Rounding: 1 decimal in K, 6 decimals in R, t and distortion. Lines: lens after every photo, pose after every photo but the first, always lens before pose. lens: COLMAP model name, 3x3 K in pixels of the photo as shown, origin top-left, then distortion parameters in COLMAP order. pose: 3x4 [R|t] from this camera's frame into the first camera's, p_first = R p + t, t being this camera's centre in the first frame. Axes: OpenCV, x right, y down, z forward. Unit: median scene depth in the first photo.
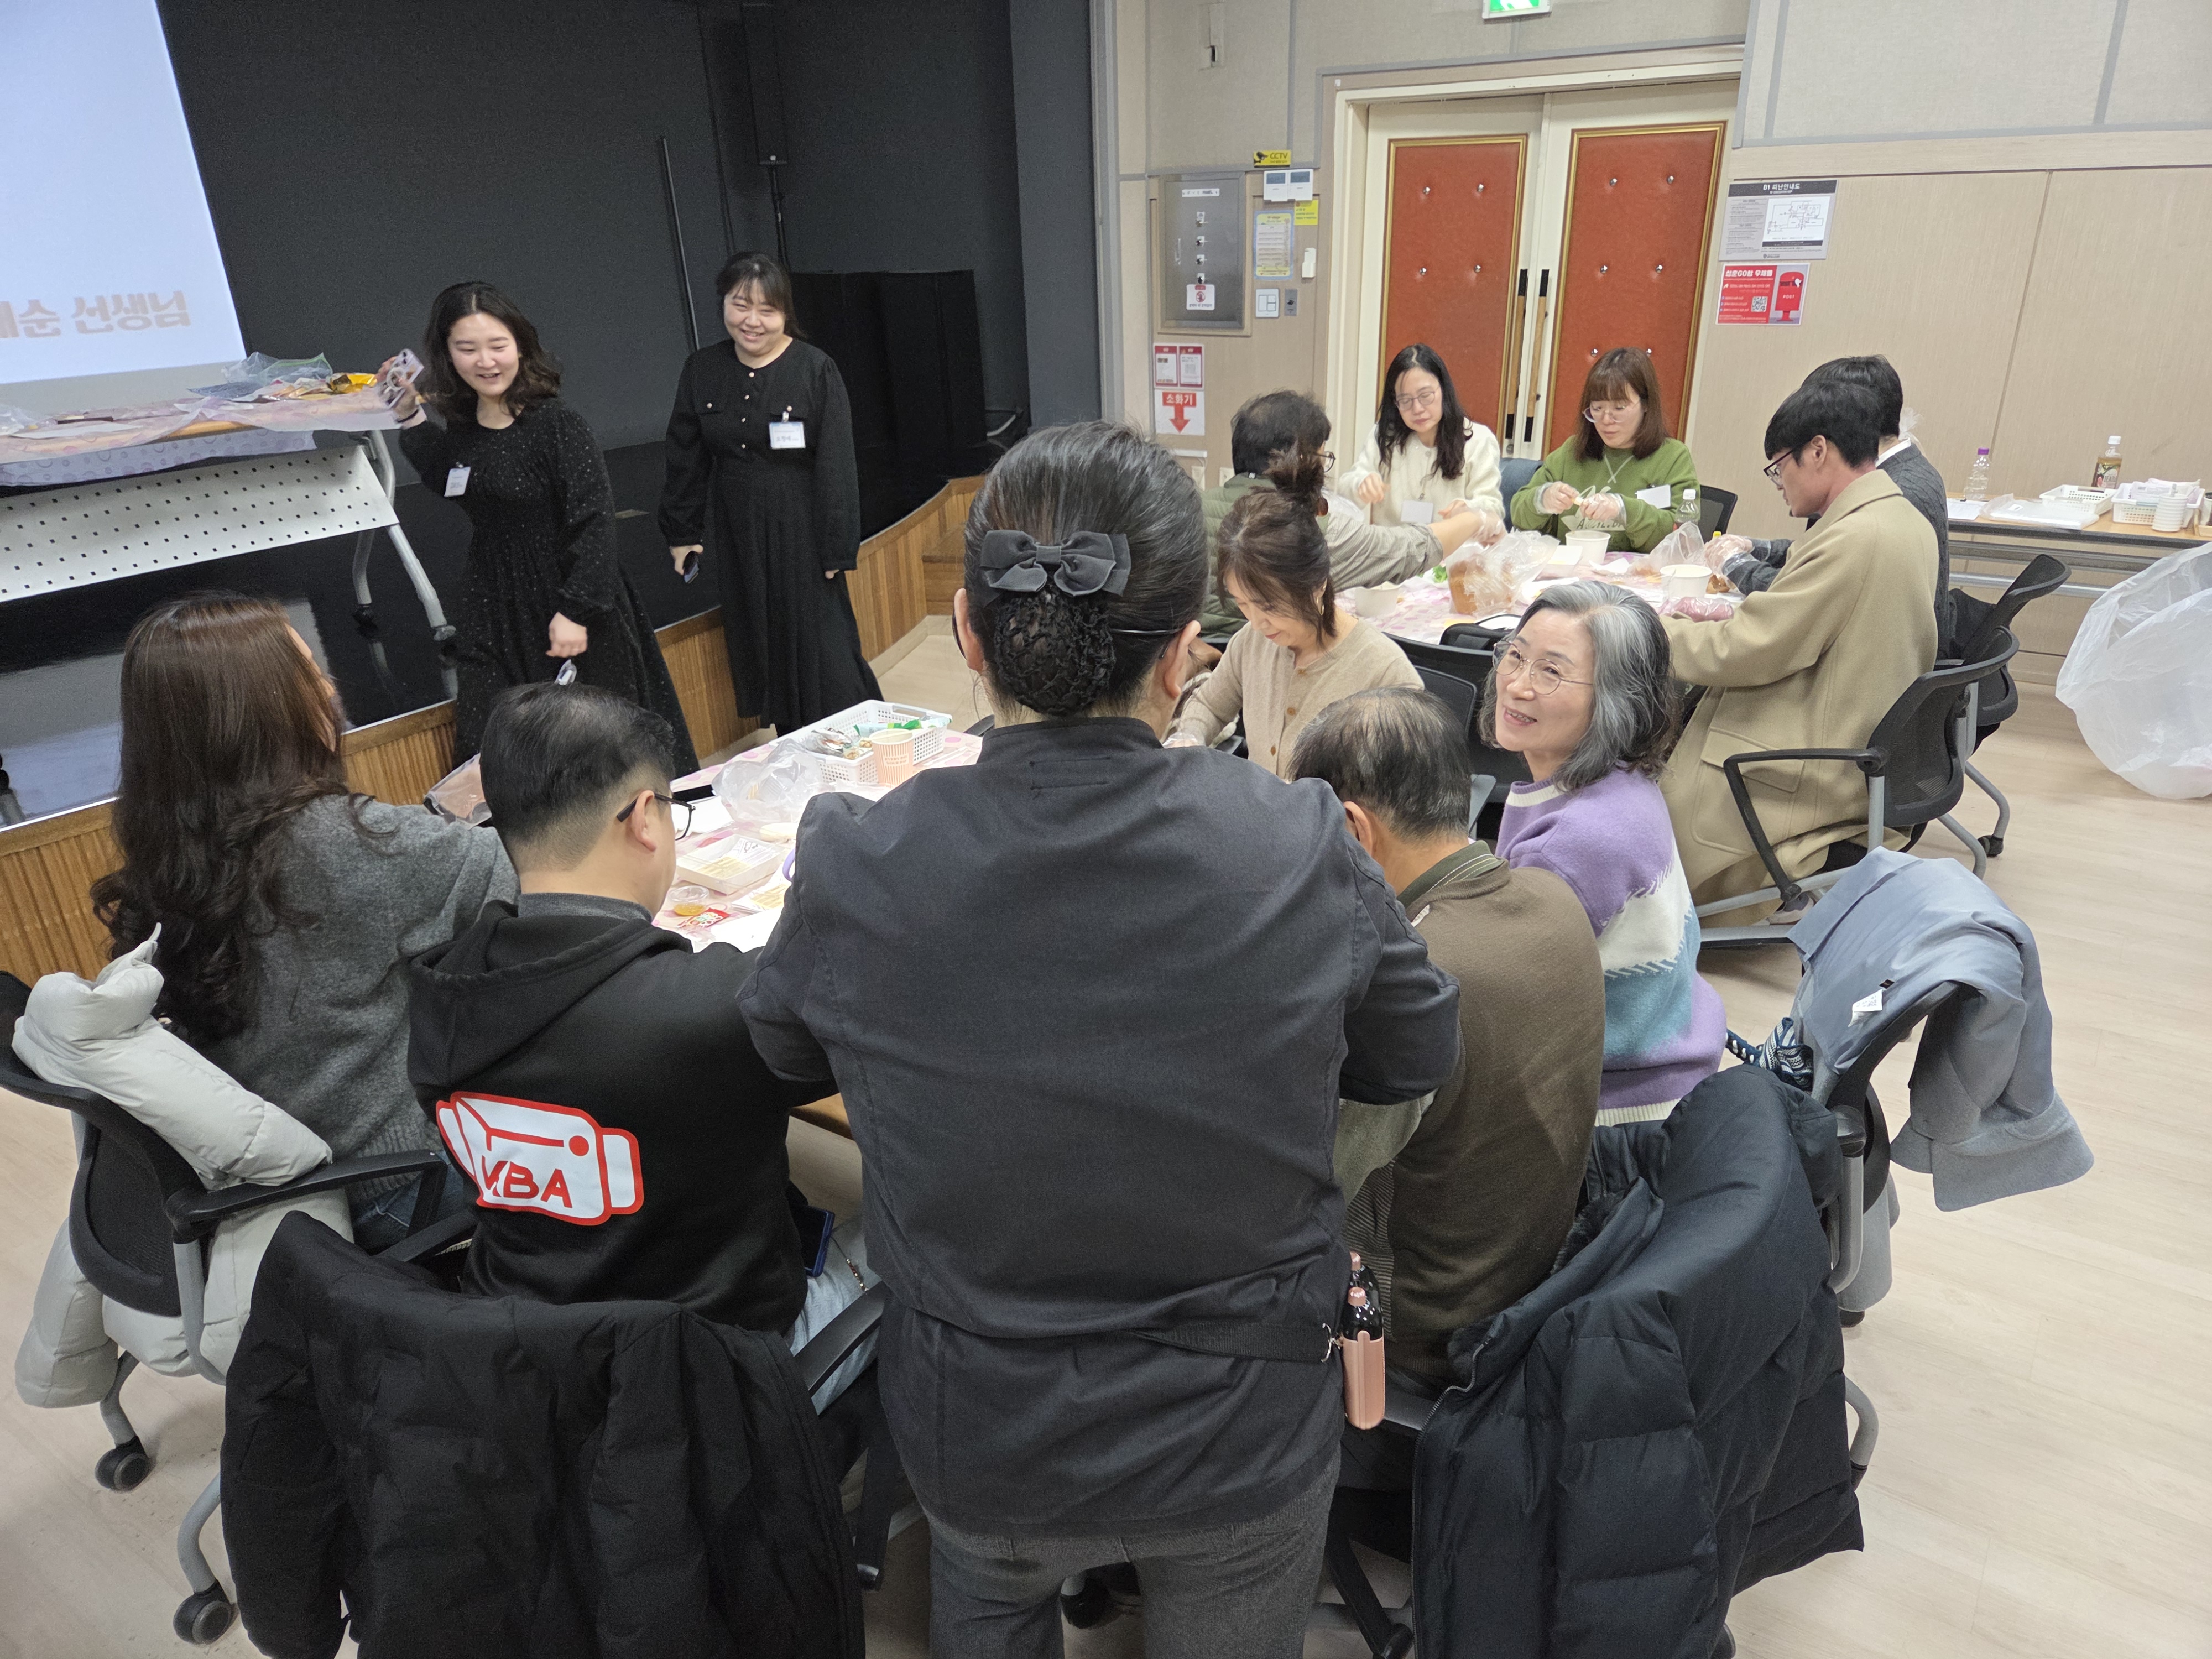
lens RADIAL K [[1454.8, 0, 1104.3], [0, 1454.8, 838.6], [0, 0, 1]] dist [0.019949, -0.026238]
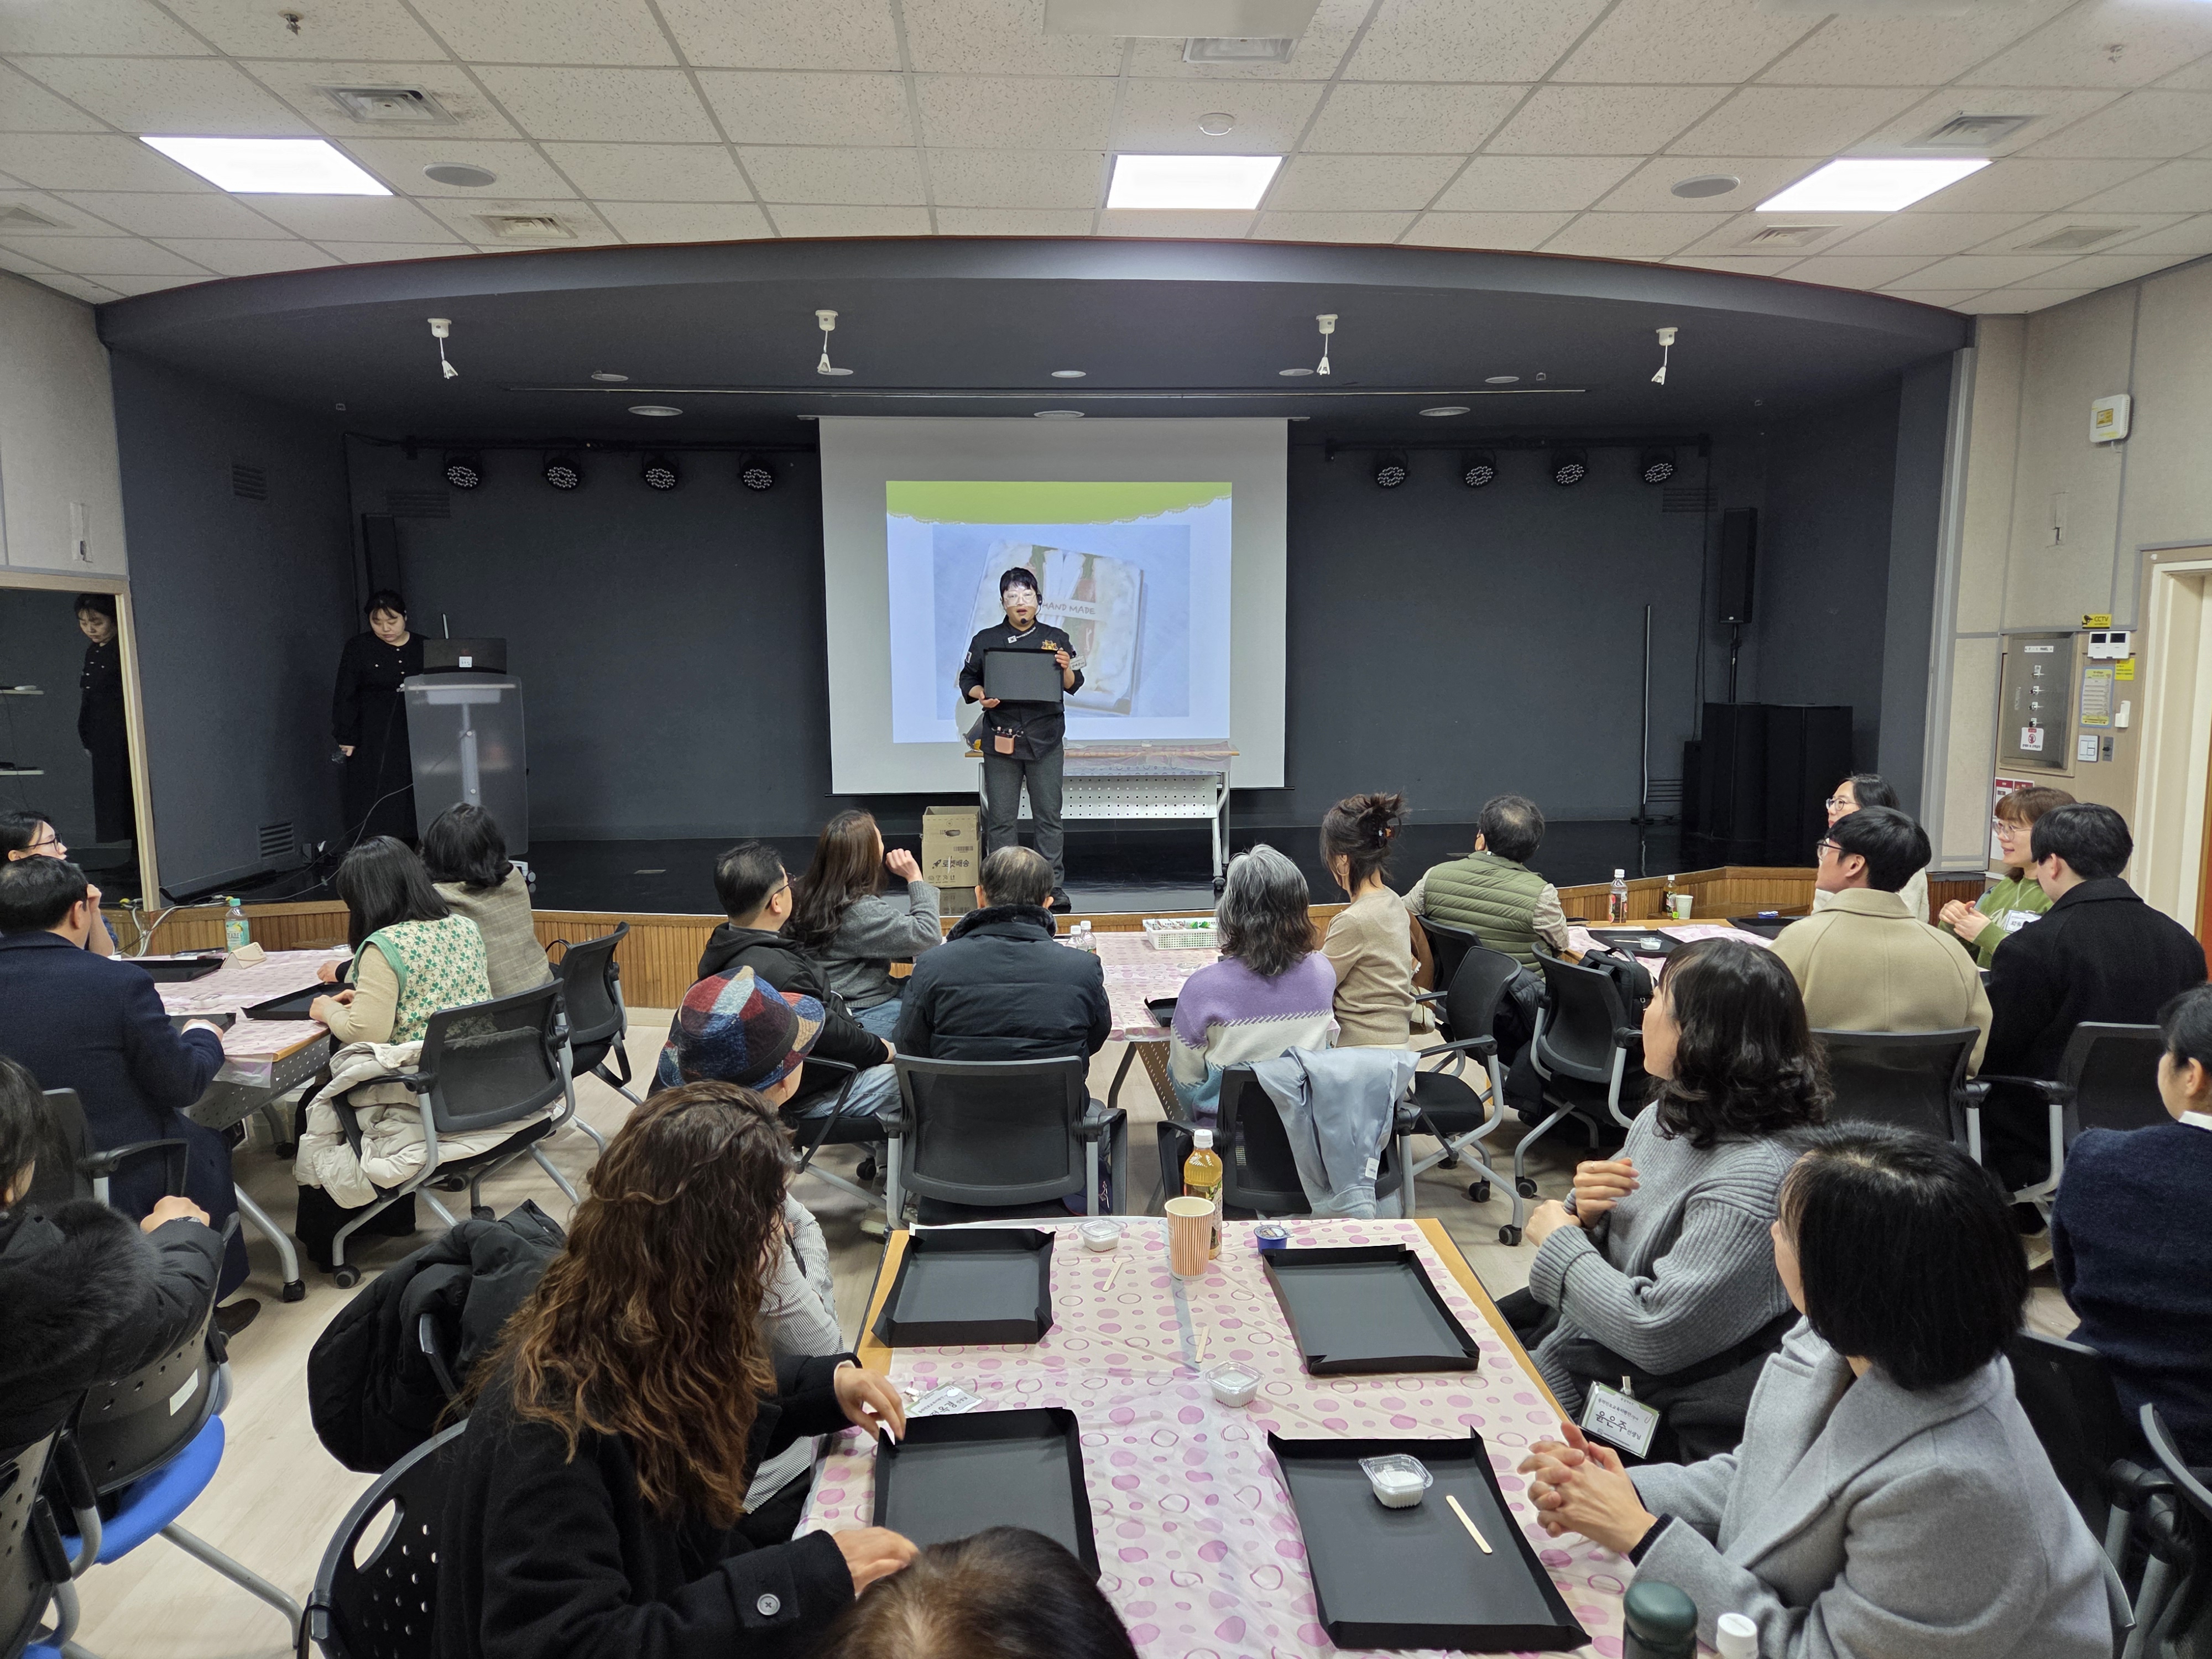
lens RADIAL K [[1454.8, 0, 1121.7], [0, 1454.8, 847.1], [0, 0, 1]] dist [0.019949, -0.026238]
pose [[0.638747, 0.119891, -0.760019, 0.499201], [-0.315516, 0.941728, -0.116616, 0.040117], [0.701749, 0.314286, 0.639353, -0.134085]]
